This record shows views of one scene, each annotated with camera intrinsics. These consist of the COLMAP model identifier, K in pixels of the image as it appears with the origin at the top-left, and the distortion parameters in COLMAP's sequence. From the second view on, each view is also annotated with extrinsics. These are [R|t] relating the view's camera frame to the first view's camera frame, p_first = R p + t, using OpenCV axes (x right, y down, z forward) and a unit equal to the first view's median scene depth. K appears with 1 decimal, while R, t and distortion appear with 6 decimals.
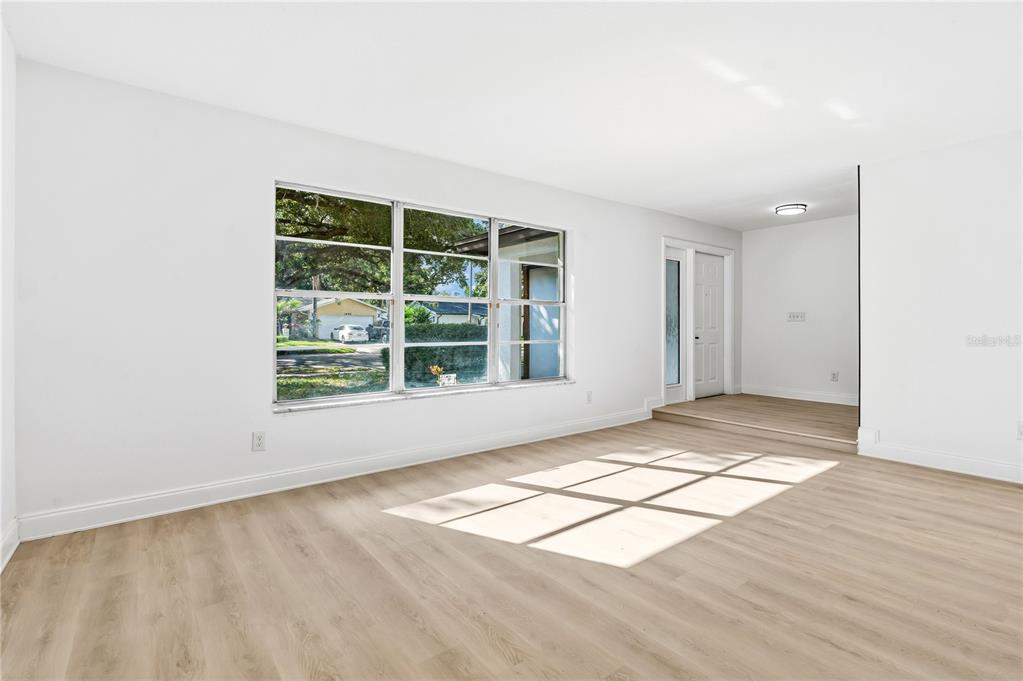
lens RADIAL K [[485.3, 0, 502.9], [0, 485.3, 331.2], [0, 0, 1]] dist [-0.002252, -0.000086]
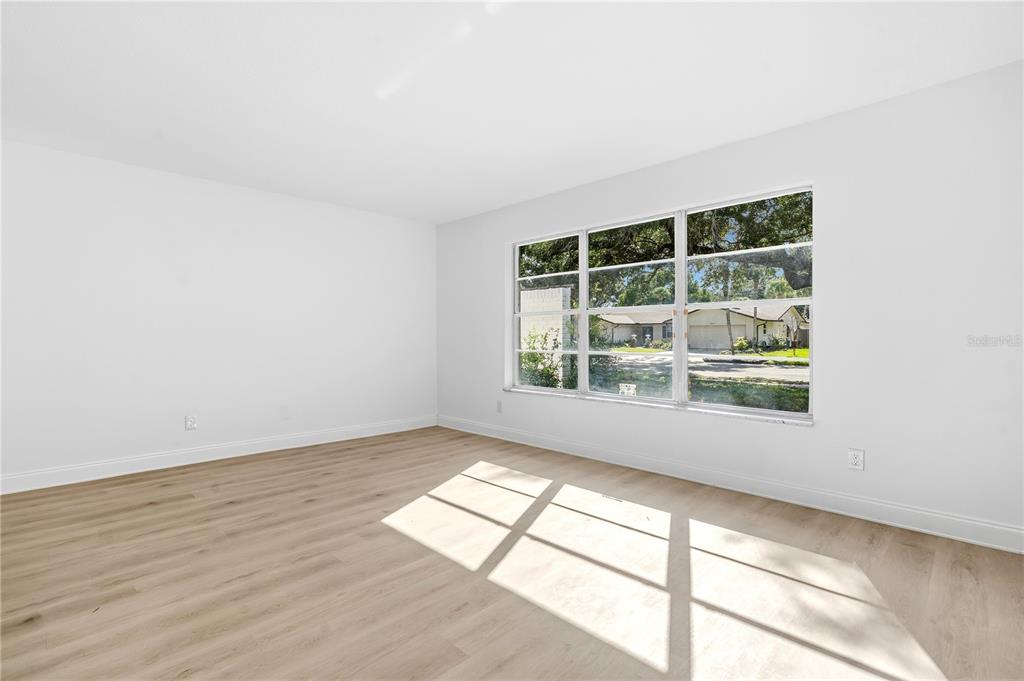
lens RADIAL K [[474.9, 0, 513.3], [0, 474.9, 345.0], [0, 0, 1]] dist [0.000233, 0.000666]
pose [[0.116992, 0.017387, -0.992981, 1.074354], [-0.004088, 0.999847, 0.017026, -0.009980], [0.993124, 0.002067, 0.117045, 0.825043]]
